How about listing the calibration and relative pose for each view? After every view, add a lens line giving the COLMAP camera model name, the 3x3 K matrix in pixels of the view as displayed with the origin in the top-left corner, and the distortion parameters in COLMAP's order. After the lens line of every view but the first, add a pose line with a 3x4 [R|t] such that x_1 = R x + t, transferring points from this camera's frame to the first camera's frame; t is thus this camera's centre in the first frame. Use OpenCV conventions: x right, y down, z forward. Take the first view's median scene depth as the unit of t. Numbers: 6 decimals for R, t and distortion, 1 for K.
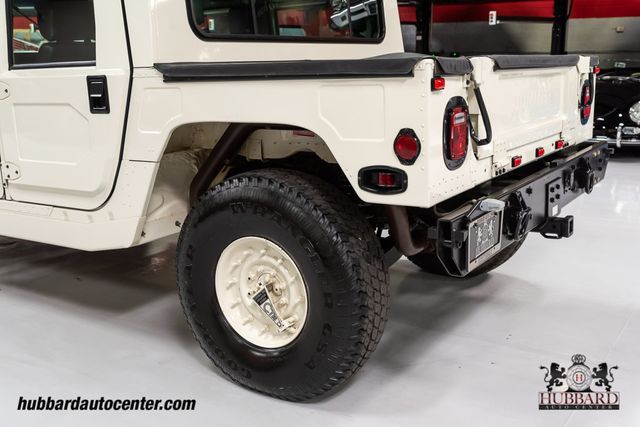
lens RADIAL K [[692.7, 0, 320.0], [0, 692.7, 213.5], [0, 0, 1]] dist [0.009986, 0.022688]
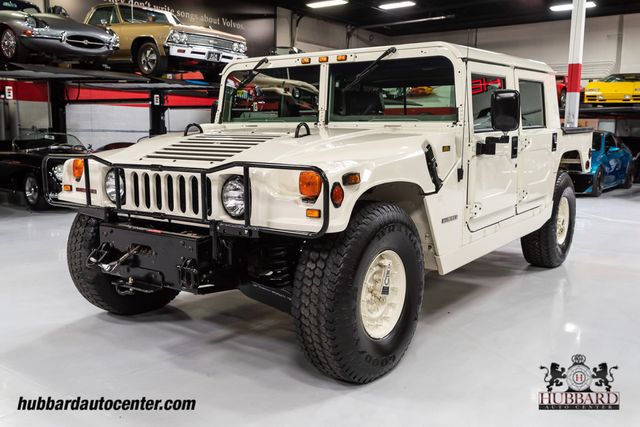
lens RADIAL K [[612.4, 0, 320.0], [0, 612.4, 213.5], [0, 0, 1]] dist [0.006761, 0.009602]
pose [[0.046754, -0.119843, 0.991691, -2.181275], [0.217090, 0.970267, 0.107019, -0.314482], [-0.975031, 0.210283, 0.071380, 1.611654]]
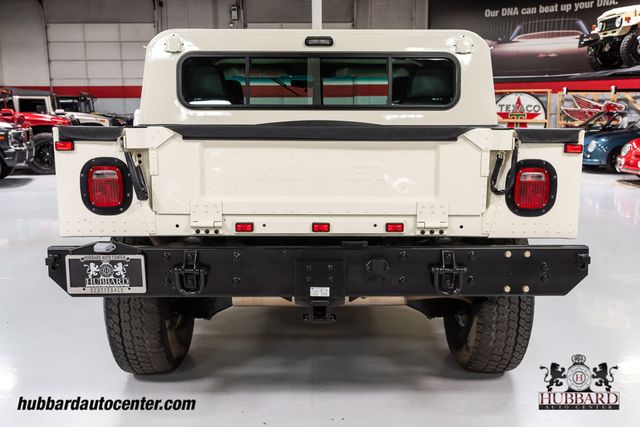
lens RADIAL K [[600.1, 0, 320.0], [0, 600.1, 213.5], [0, 0, 1]] dist [0.002138, 0.004362]
pose [[0.560557, 0.147913, -0.814799, 1.064210], [-0.192626, 0.980220, 0.045422, -0.156146], [0.805401, 0.131490, 0.577961, 0.564728]]
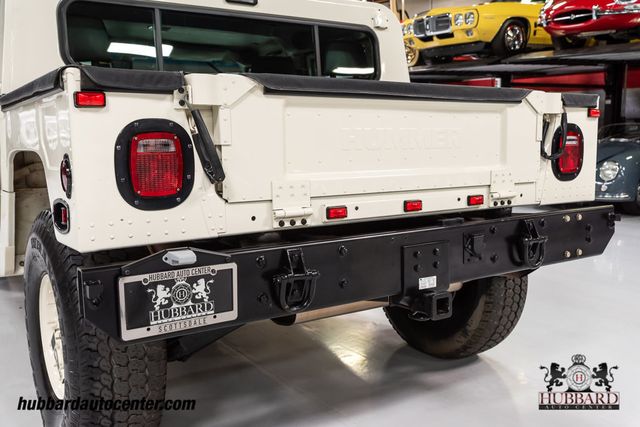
lens RADIAL K [[632.6, 0, 320.0], [0, 632.6, 213.5], [0, 0, 1]] dist [0.002930, 0.001366]
pose [[0.921995, 0.059721, -0.382568, 0.534470], [-0.093759, 0.993065, -0.070937, -0.021020], [0.375678, 0.101273, 0.921200, 0.330075]]
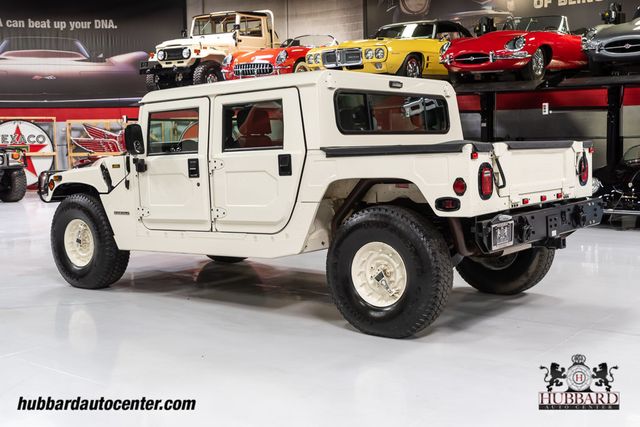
lens RADIAL K [[800.9, 0, 320.0], [0, 800.9, 213.5], [0, 0, 1]] dist [0.007495, 0.004356]
pose [[0.997261, -0.000701, -0.073957, -0.081920], [-0.009182, 0.991046, -0.133206, 0.225854], [0.073388, 0.133521, 0.988325, -1.010958]]
